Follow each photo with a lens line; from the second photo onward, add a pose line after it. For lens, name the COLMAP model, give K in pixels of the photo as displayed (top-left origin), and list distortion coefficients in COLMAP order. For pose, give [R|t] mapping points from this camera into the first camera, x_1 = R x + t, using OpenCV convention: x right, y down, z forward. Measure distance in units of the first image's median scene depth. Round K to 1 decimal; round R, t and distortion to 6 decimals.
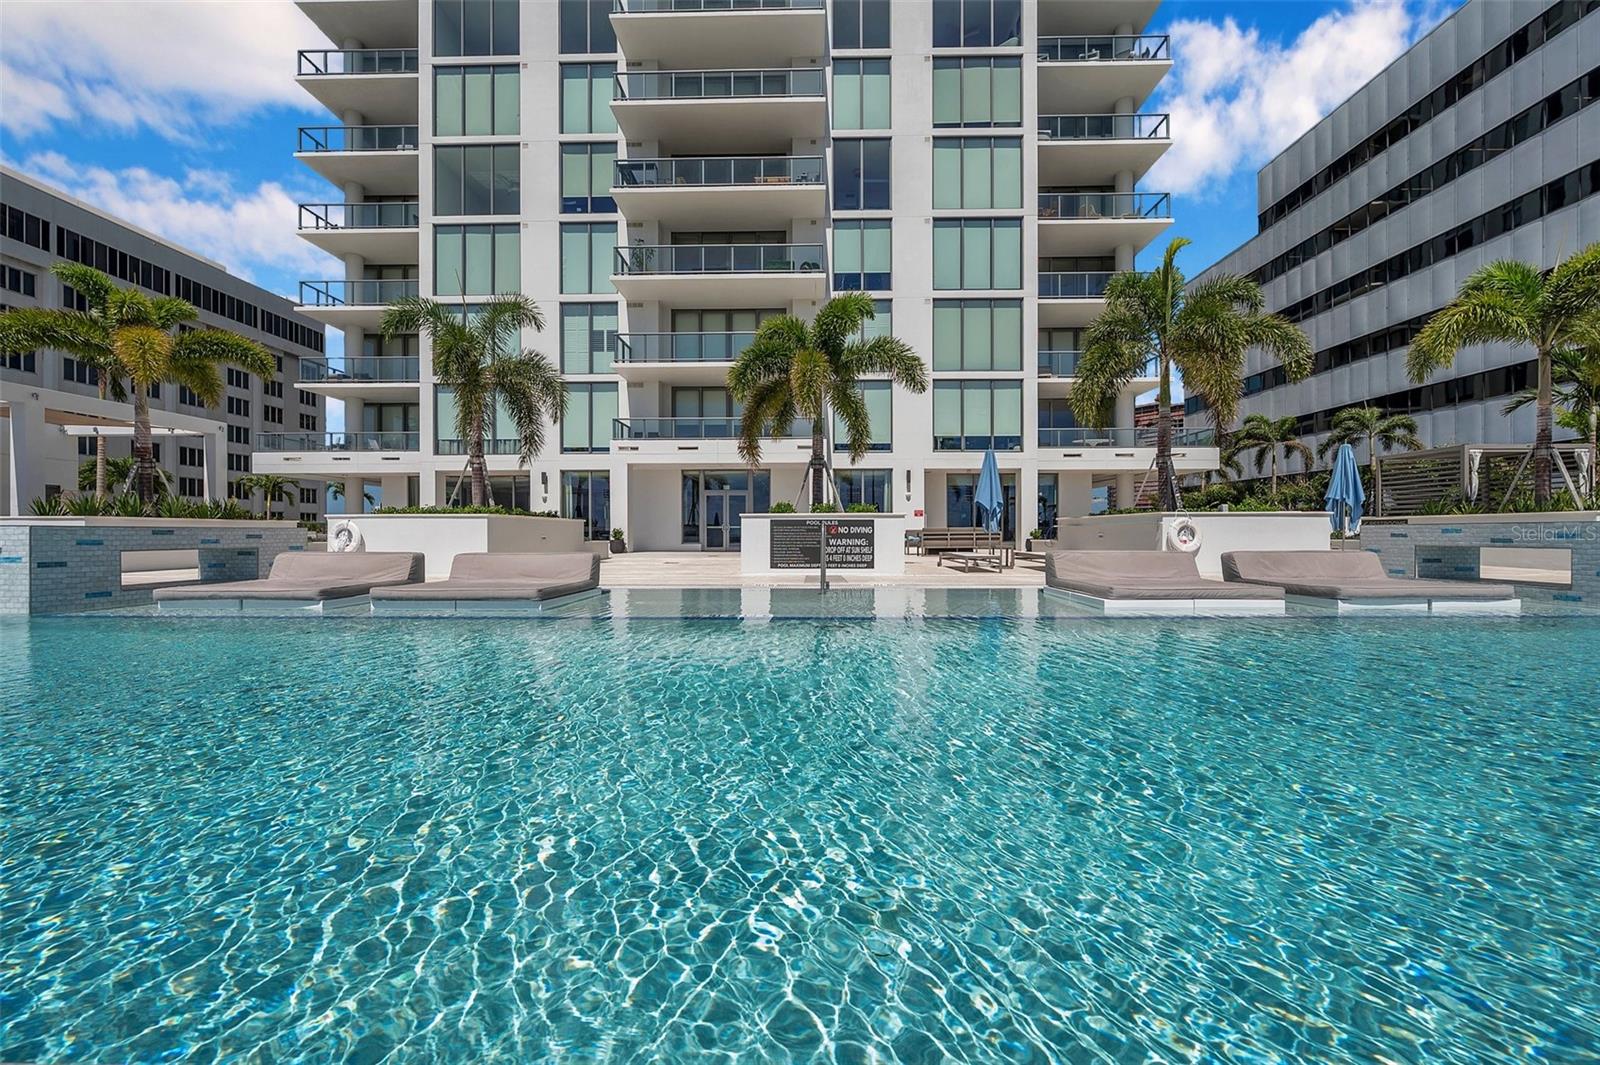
lens RADIAL K [[644.7, 0, 800.0], [0, 644.7, 532.5], [0, 0, 1]] dist [-0.001678, -0.000015]
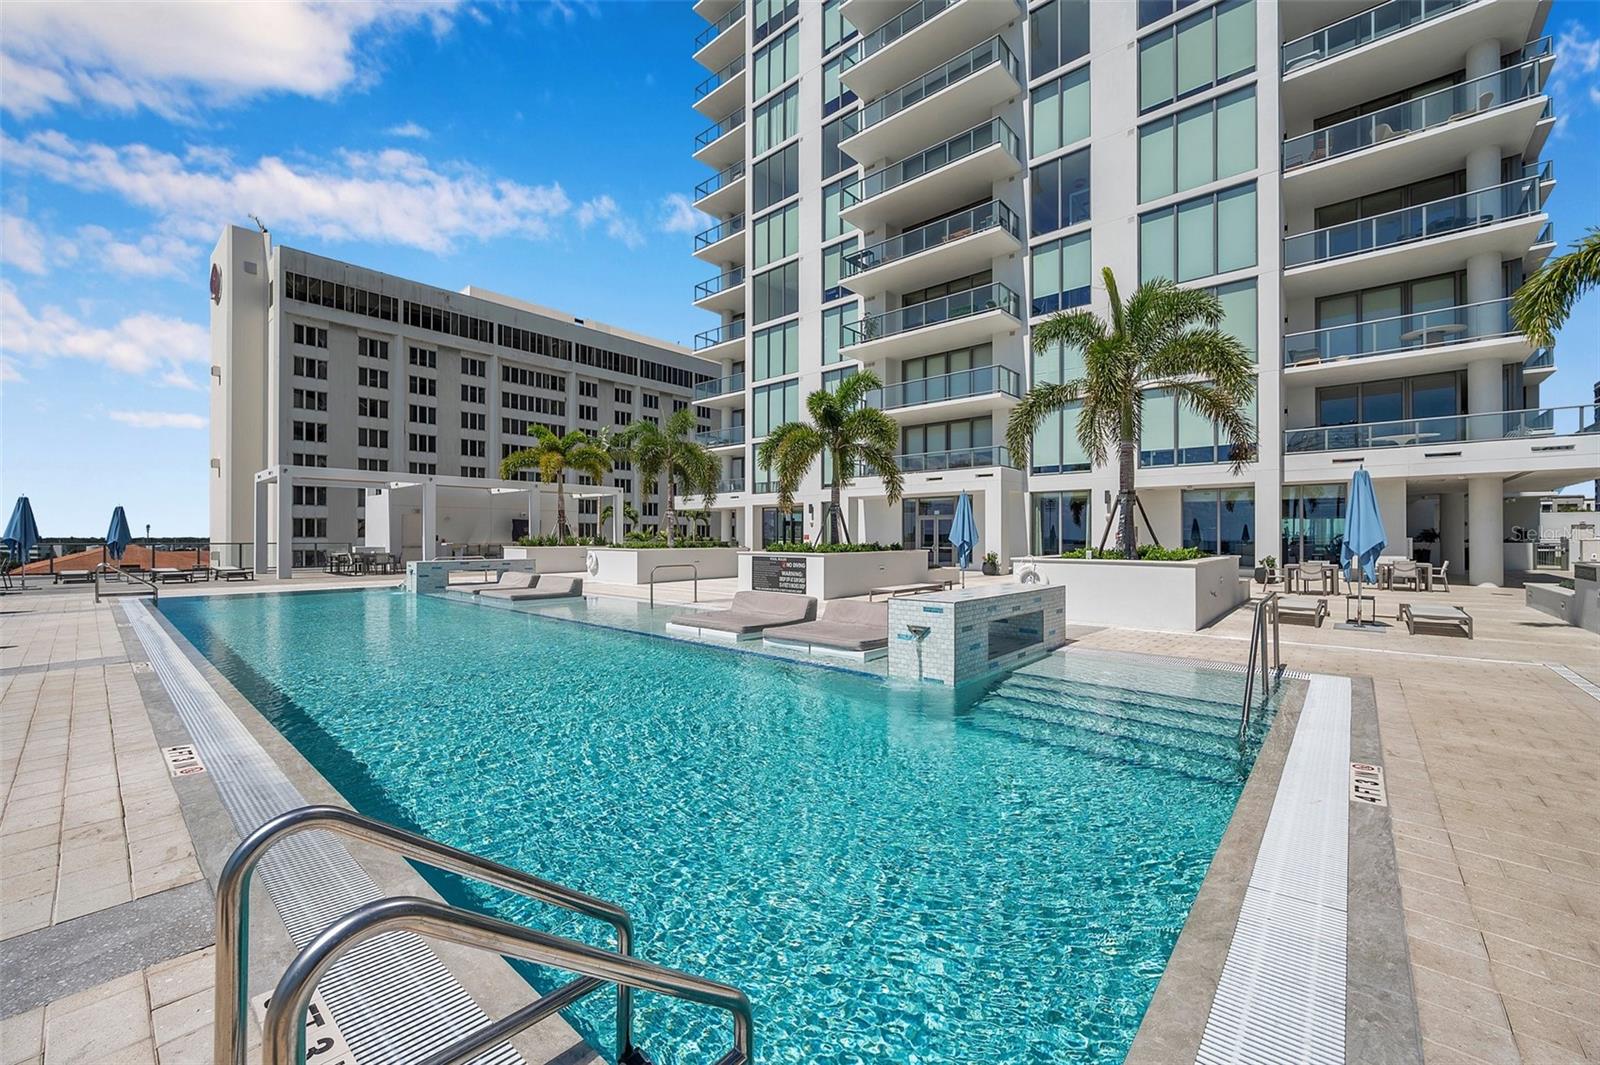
lens RADIAL K [[644.7, 0, 800.0], [0, 644.7, 532.5], [0, 0, 1]] dist [-0.001678, -0.000015]
pose [[0.758752, -0.001690, -0.651377, 0.438189], [-0.000964, 0.999993, -0.003717, -0.030315], [0.651379, 0.003448, 0.758745, -0.011321]]
